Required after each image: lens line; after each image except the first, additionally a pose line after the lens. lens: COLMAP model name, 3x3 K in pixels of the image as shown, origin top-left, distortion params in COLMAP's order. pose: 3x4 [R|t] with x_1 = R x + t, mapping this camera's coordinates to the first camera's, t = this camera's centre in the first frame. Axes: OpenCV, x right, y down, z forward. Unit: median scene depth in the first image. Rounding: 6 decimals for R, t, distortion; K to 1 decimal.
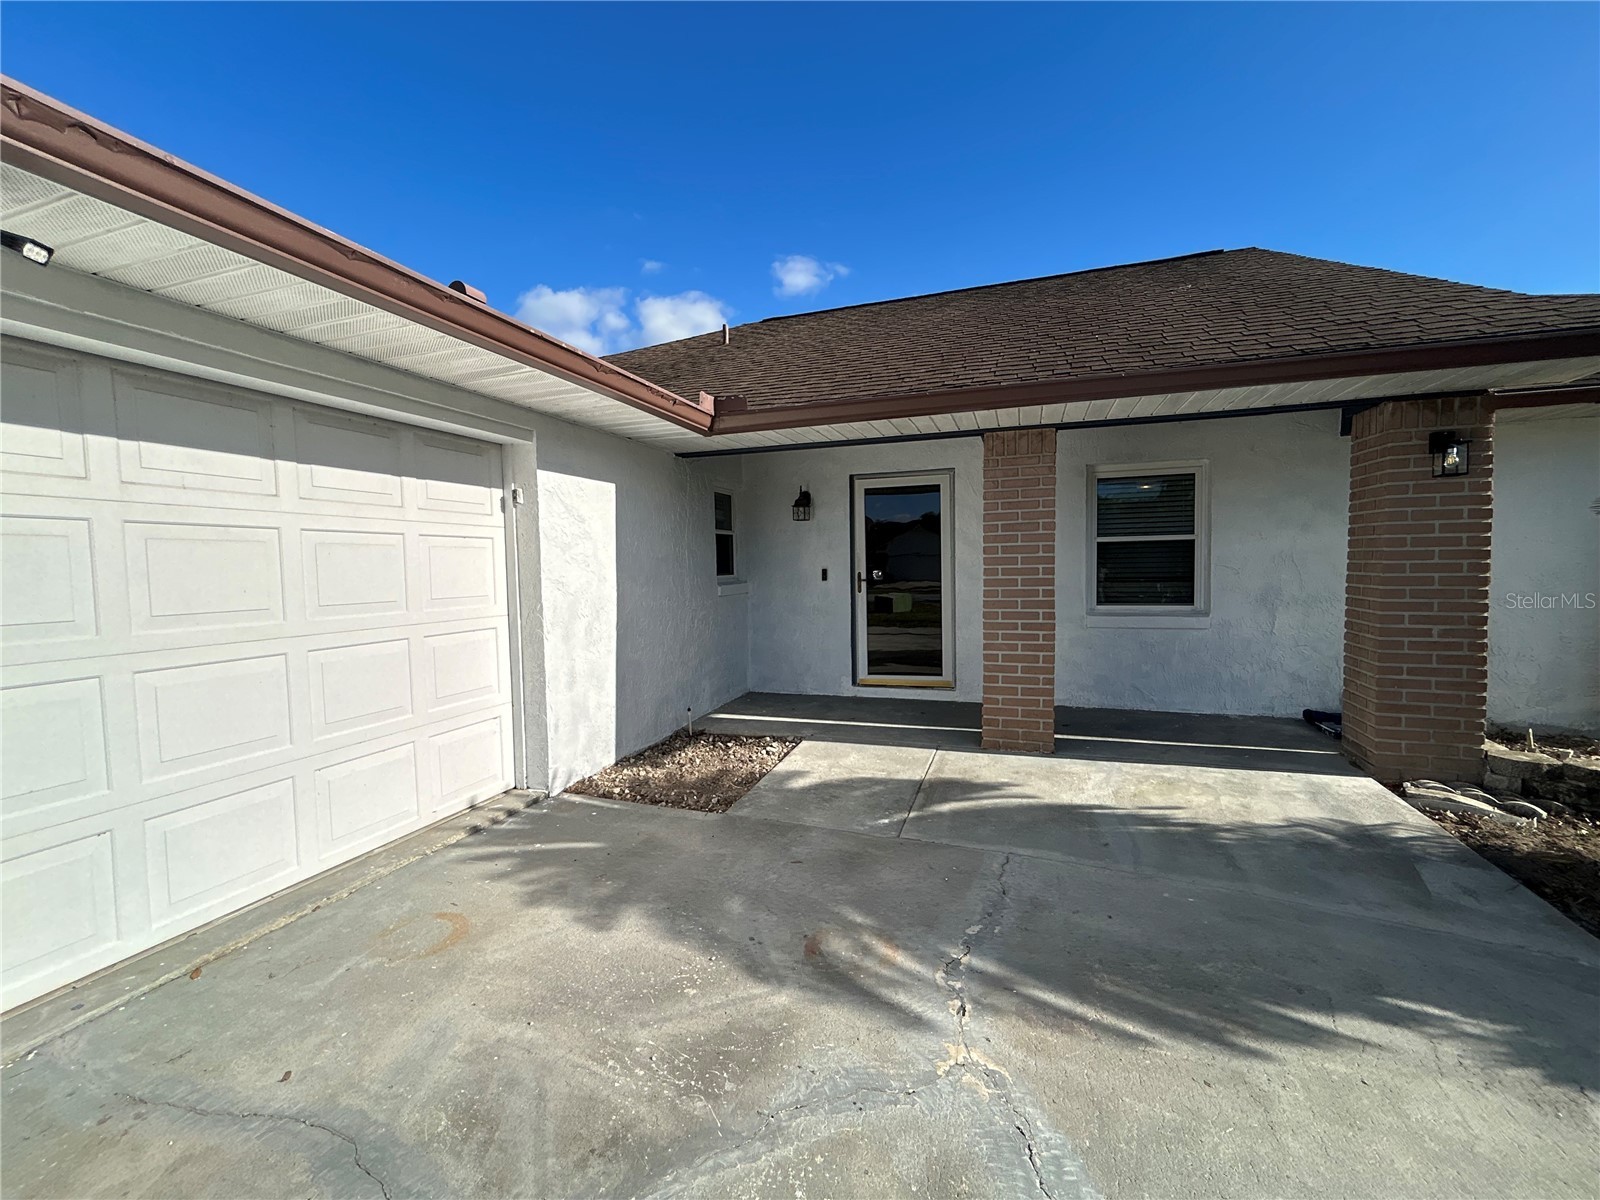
lens RADIAL K [[654.6, 0, 796.3], [0, 654.6, 598.9], [0, 0, 1]] dist [0.002060, 0.000135]
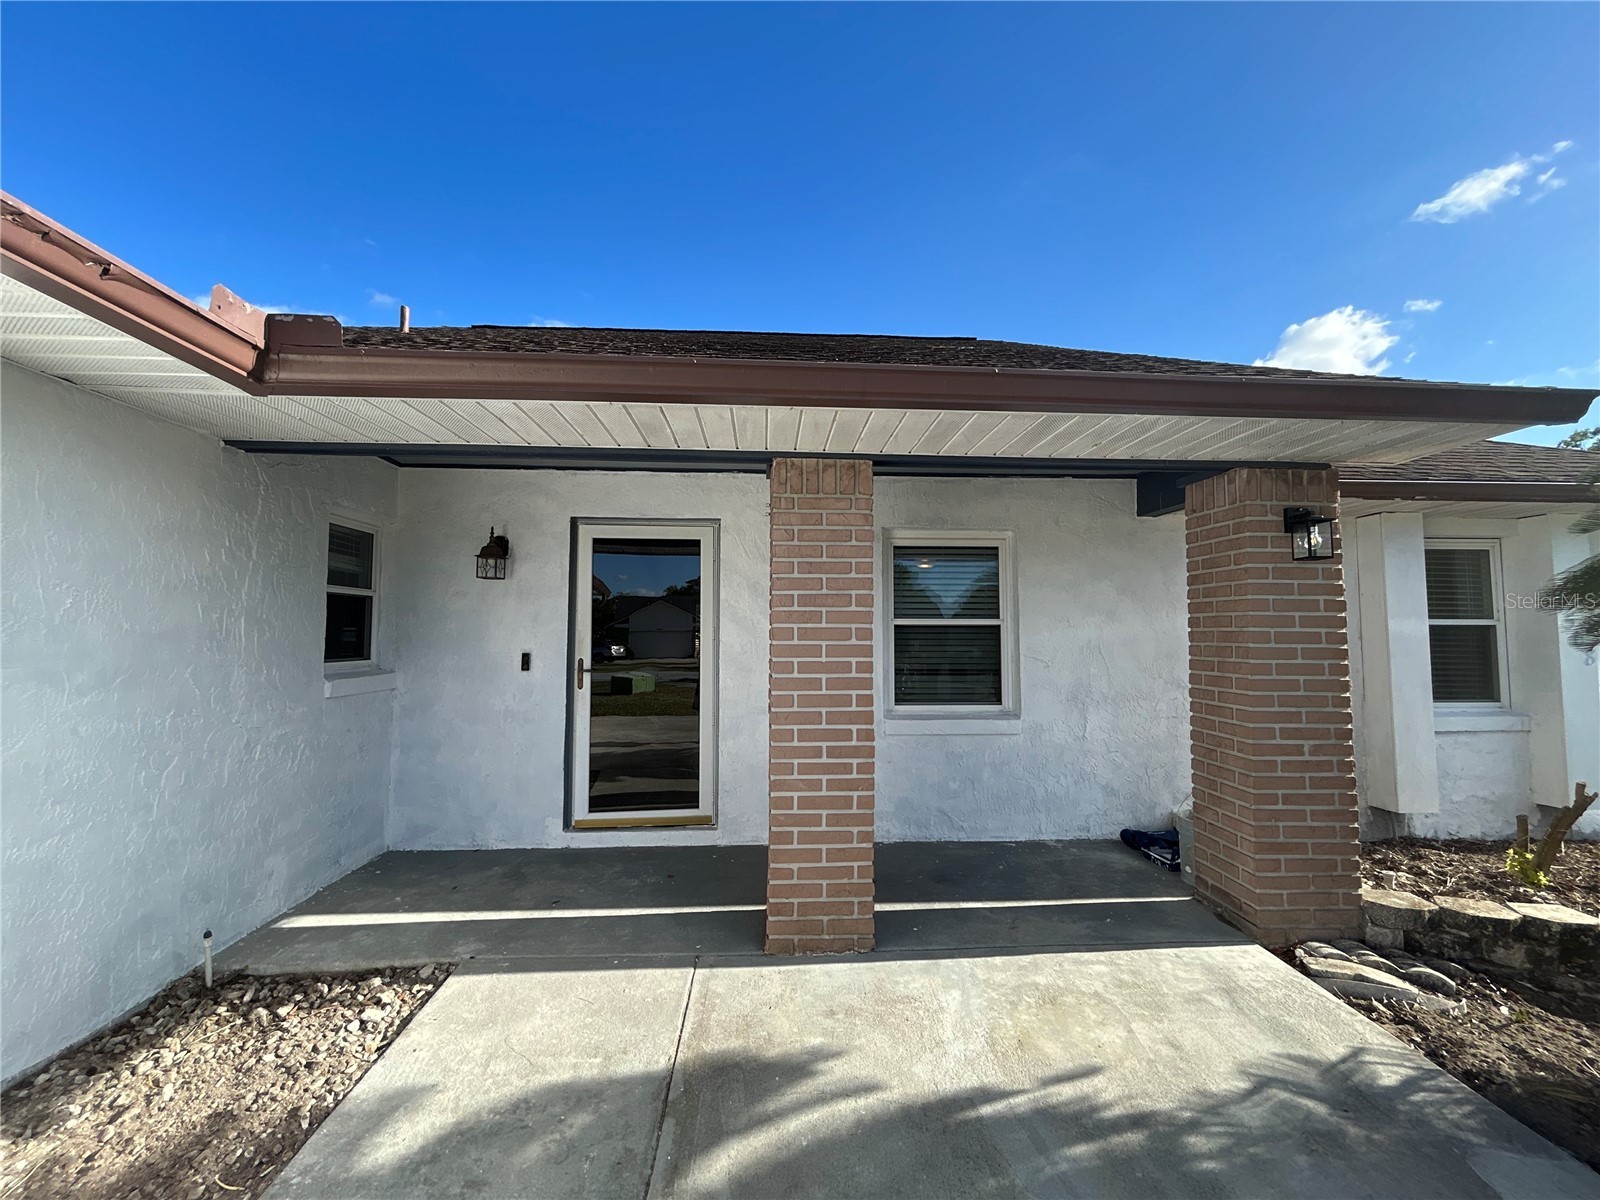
lens RADIAL K [[654.6, 0, 799.0], [0, 654.6, 596.1], [0, 0, 1]] dist [0.002060, 0.000135]
pose [[0.925119, 0.043891, 0.377131, 0.065783], [0.000631, 0.993116, -0.117130, -0.035639], [-0.379676, 0.108597, 0.918724, 0.394963]]
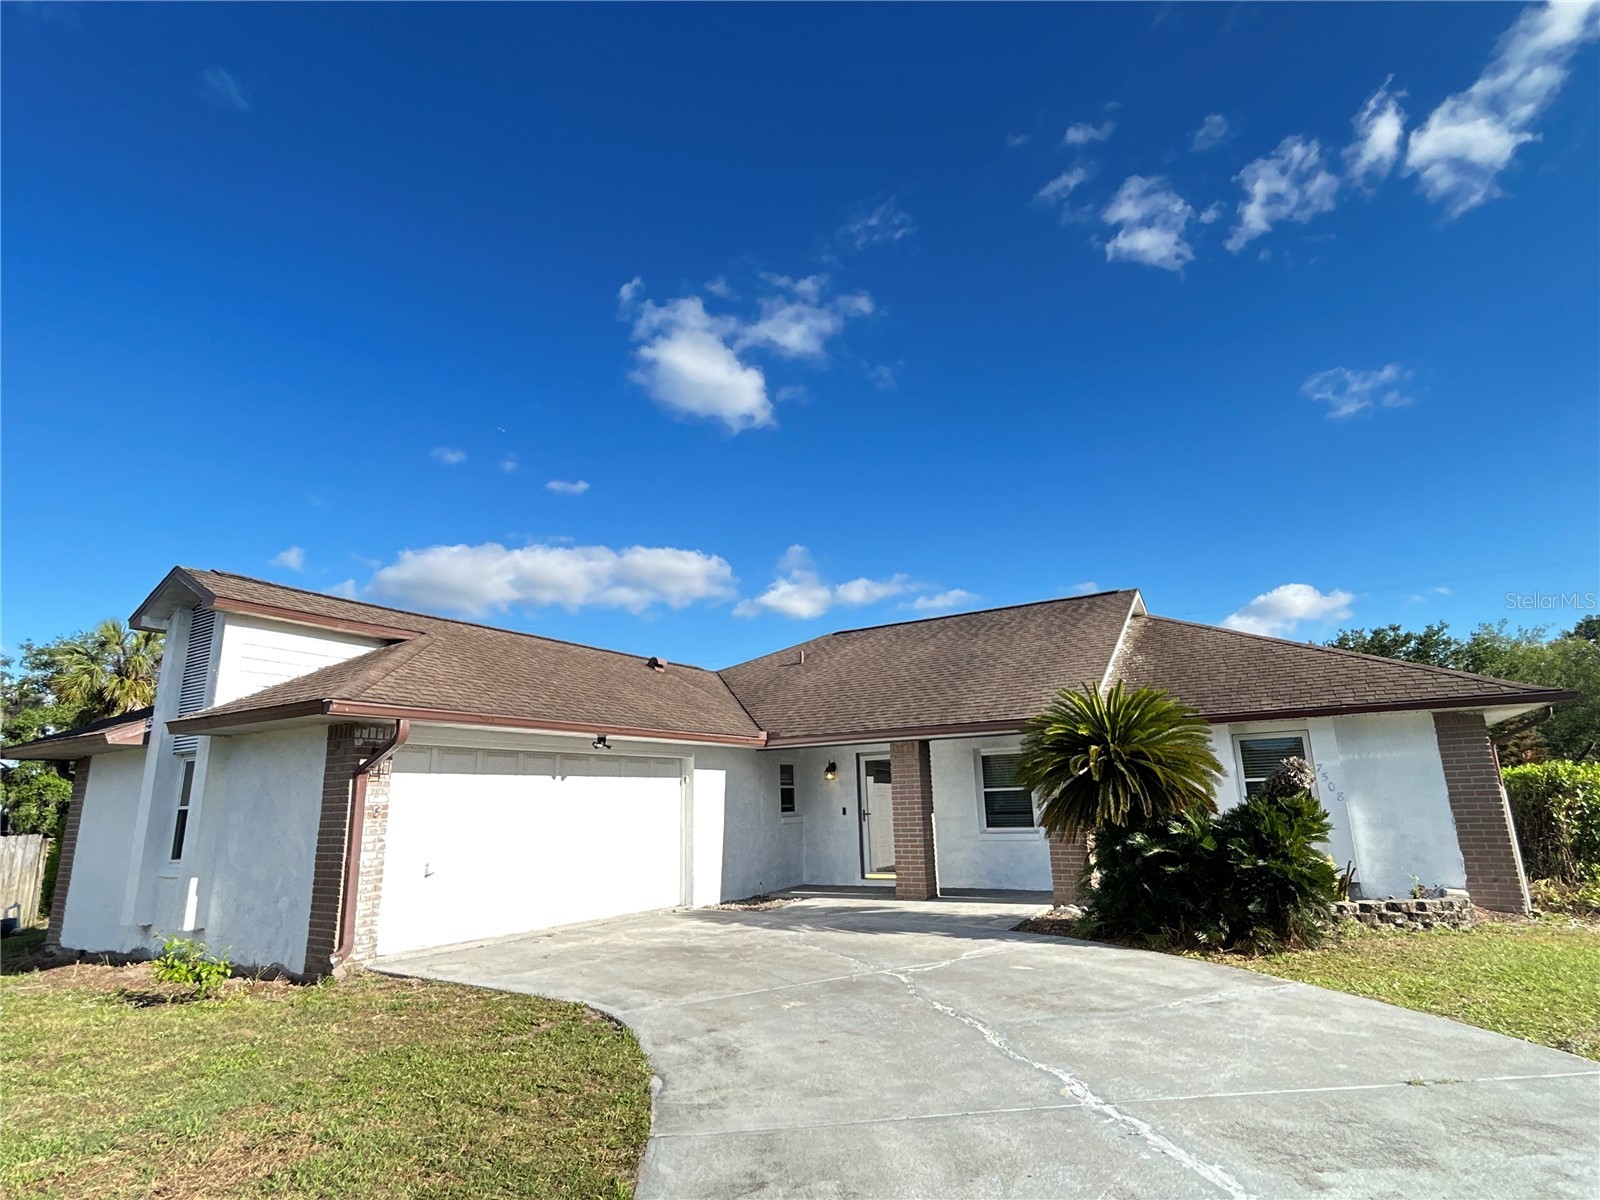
lens RADIAL K [[832.8, 0, 796.5], [0, 832.8, 598.8], [0, 0, 1]] dist [-0.006005, 0.003391]
pose [[0.975913, -0.060013, -0.209745, 0.593667], [-0.002675, 0.958056, -0.286568, 0.079152], [0.218145, 0.280226, 0.934819, -1.773510]]
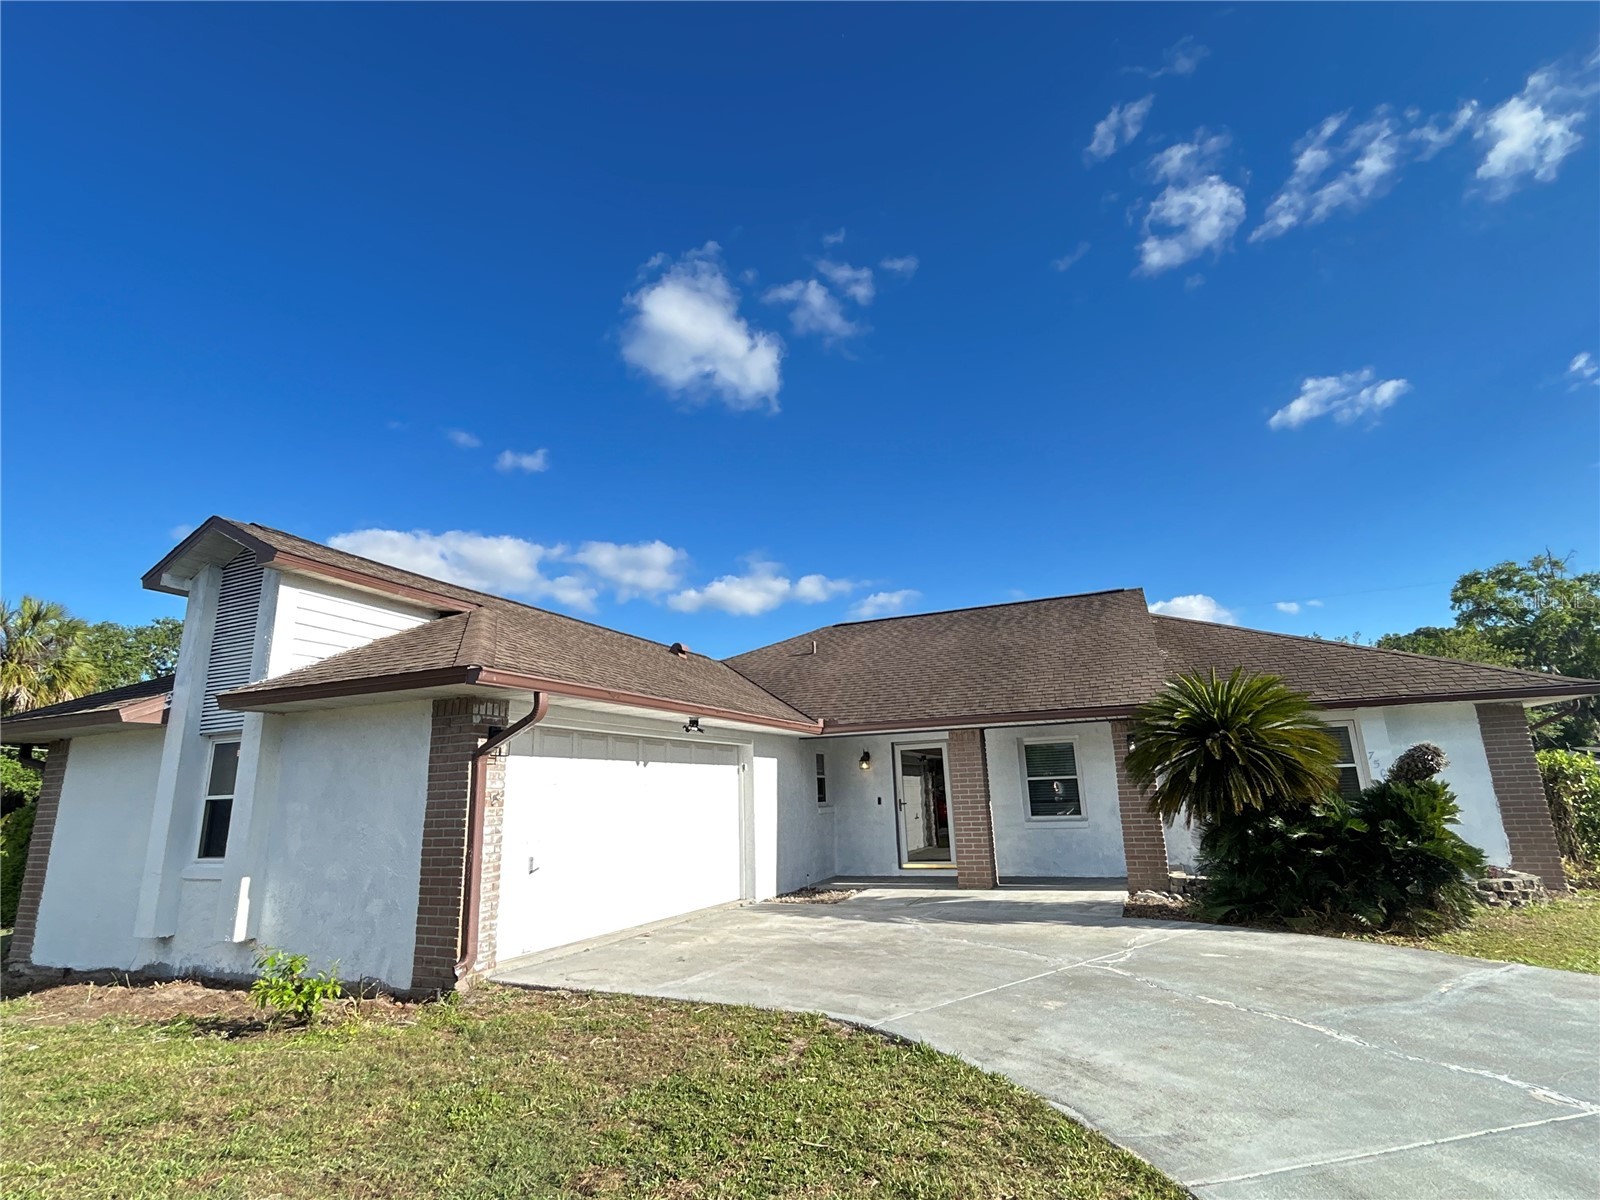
lens RADIAL K [[793.2, 0, 795.5], [0, 793.2, 597.8], [0, 0, 1]] dist [-0.004875, 0.003659]
pose [[0.996319, -0.033275, -0.078999, 0.008402], [0.008666, 0.955961, -0.293367, 0.088029], [0.085281, 0.291603, 0.952730, -1.652669]]
